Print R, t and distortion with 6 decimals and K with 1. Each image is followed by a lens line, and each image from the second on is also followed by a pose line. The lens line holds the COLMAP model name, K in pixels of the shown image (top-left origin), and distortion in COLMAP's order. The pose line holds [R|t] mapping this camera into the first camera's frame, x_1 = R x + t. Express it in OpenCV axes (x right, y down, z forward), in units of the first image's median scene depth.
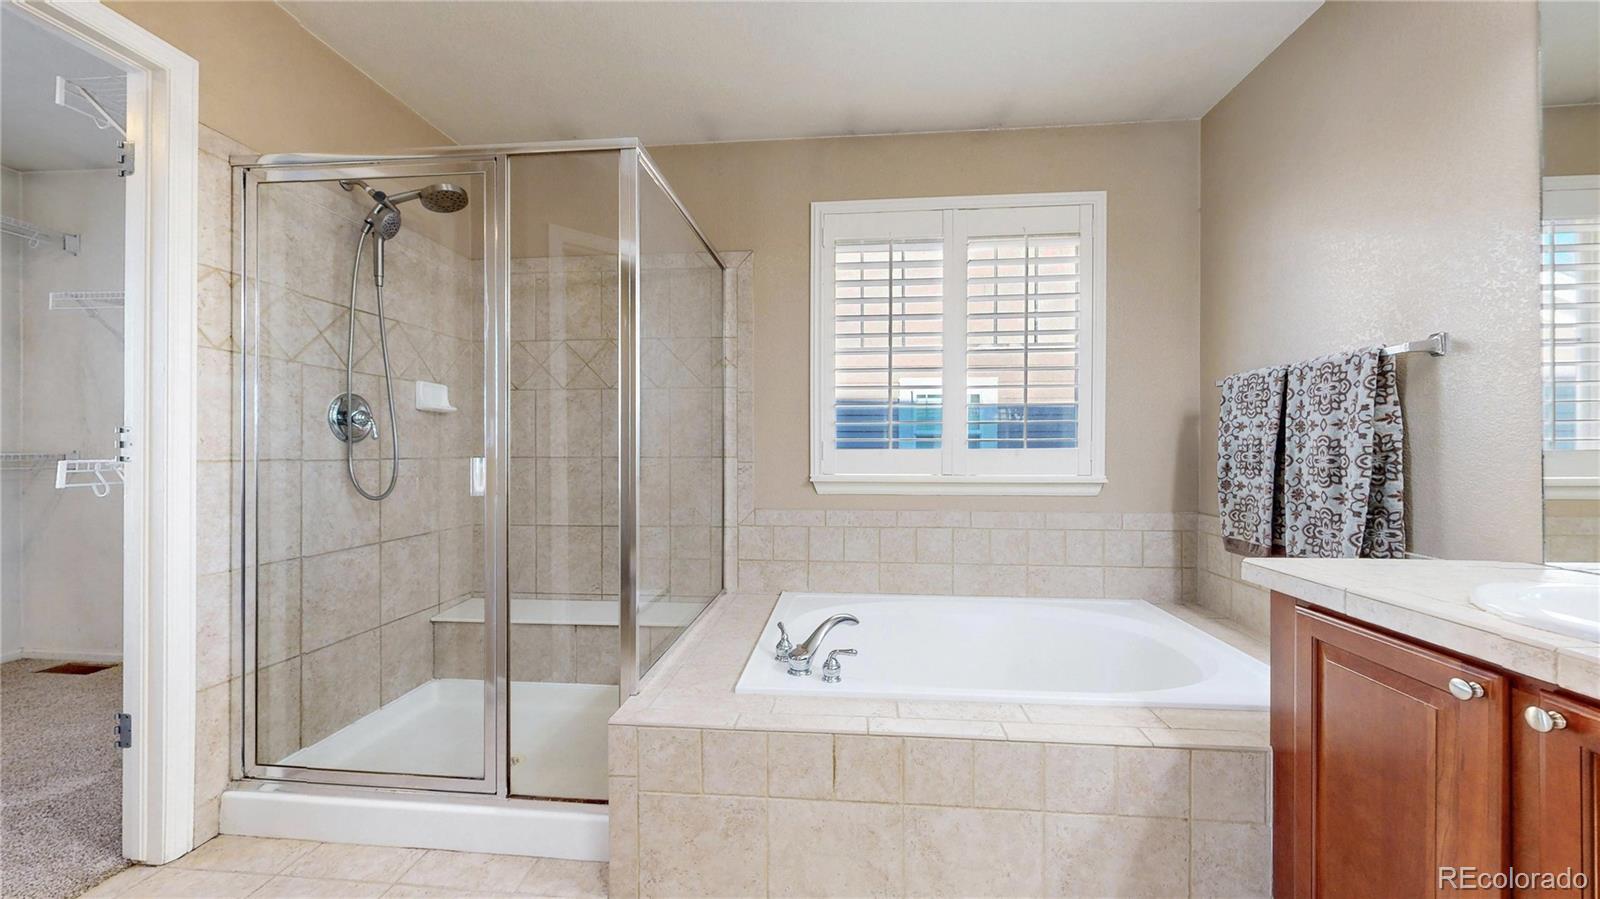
lens RADIAL K [[588.6, 0, 794.4], [0, 588.6, 460.3], [0, 0, 1]] dist [-0.000045, -0.000319]
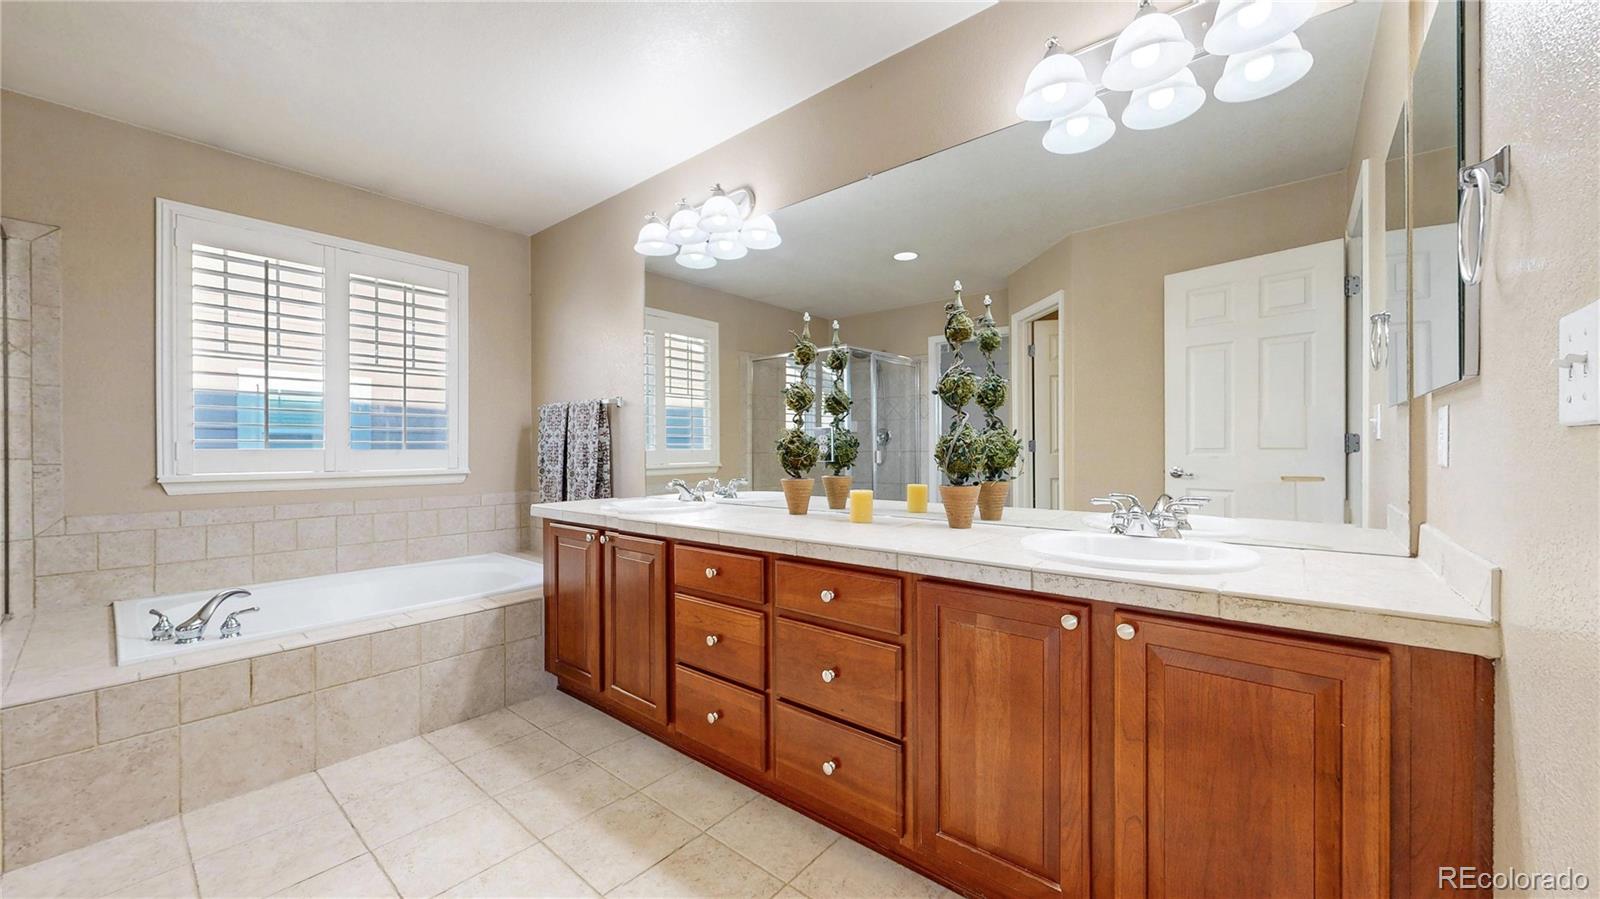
lens RADIAL K [[588.6, 0, 806.8], [0, 588.6, 446.9], [0, 0, 1]] dist [-0.000045, -0.000319]
pose [[0.558983, 0.002280, 0.829176, -0.256259], [0.017189, 0.999749, -0.014337, 0.012412], [-0.829001, 0.022267, 0.558804, -0.627160]]
